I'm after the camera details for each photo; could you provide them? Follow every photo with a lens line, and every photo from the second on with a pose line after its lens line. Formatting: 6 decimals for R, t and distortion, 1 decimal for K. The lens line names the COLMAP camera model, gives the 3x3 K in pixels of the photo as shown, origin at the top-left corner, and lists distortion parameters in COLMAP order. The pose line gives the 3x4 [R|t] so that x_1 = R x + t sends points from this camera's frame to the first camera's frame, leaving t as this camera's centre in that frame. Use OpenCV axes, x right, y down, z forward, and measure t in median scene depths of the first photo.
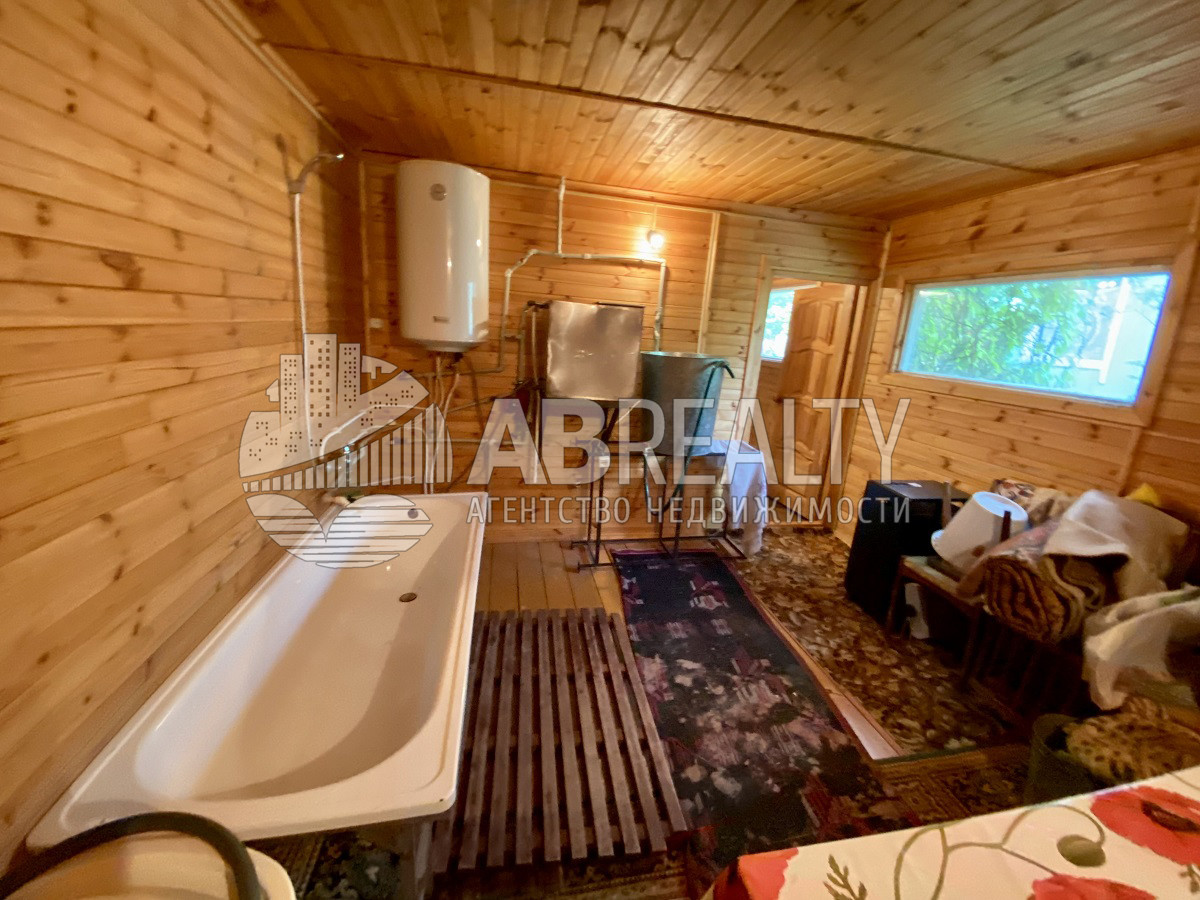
lens RADIAL K [[491.2, 0, 600.4], [0, 491.2, 445.3], [0, 0, 1]] dist [0.001616, -0.011145]
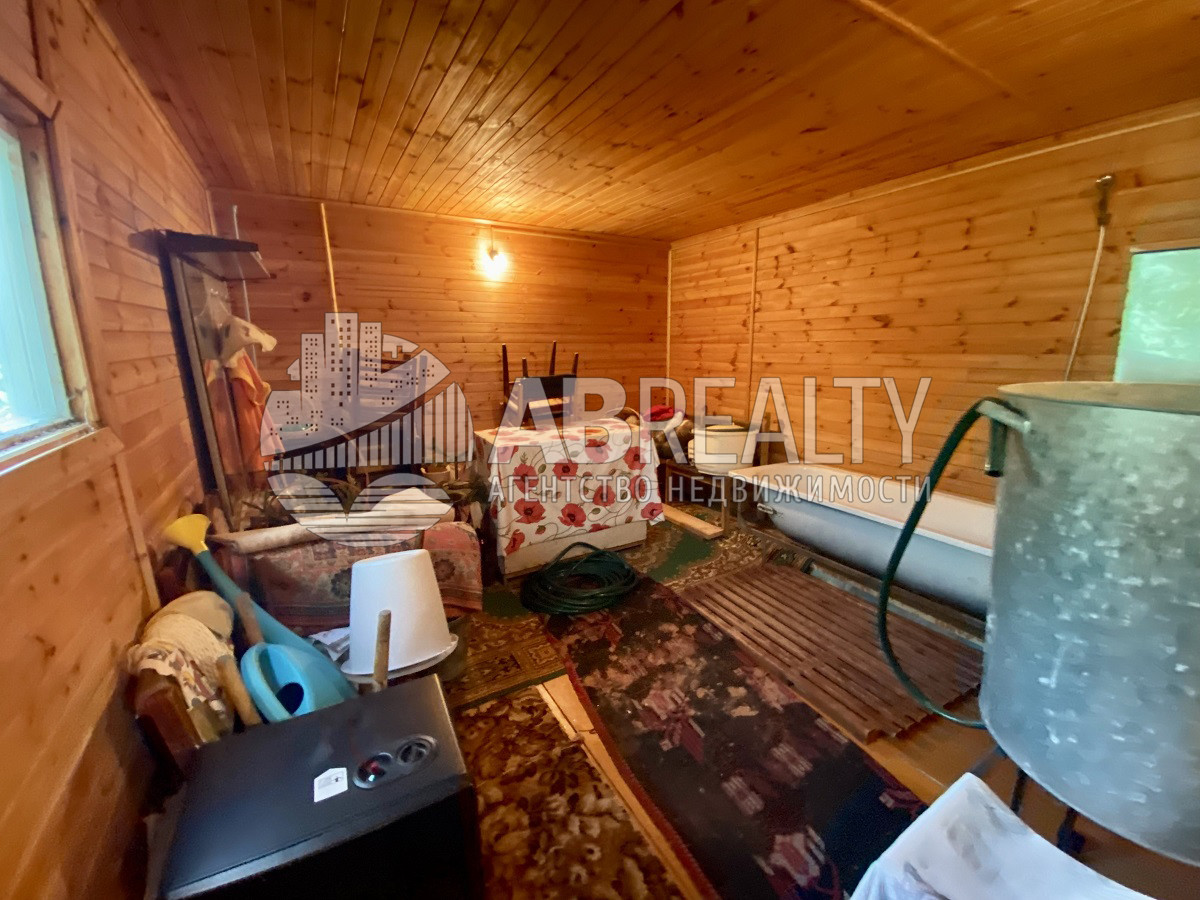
lens RADIAL K [[491.2, 0, 598.7], [0, 491.2, 449.0], [0, 0, 1]] dist [0.001616, -0.011145]
pose [[-0.943121, 0.030094, -0.331086, 0.793832], [-0.112488, 0.908267, 0.402986, -0.336611], [0.312842, 0.417308, -0.853220, 1.673407]]
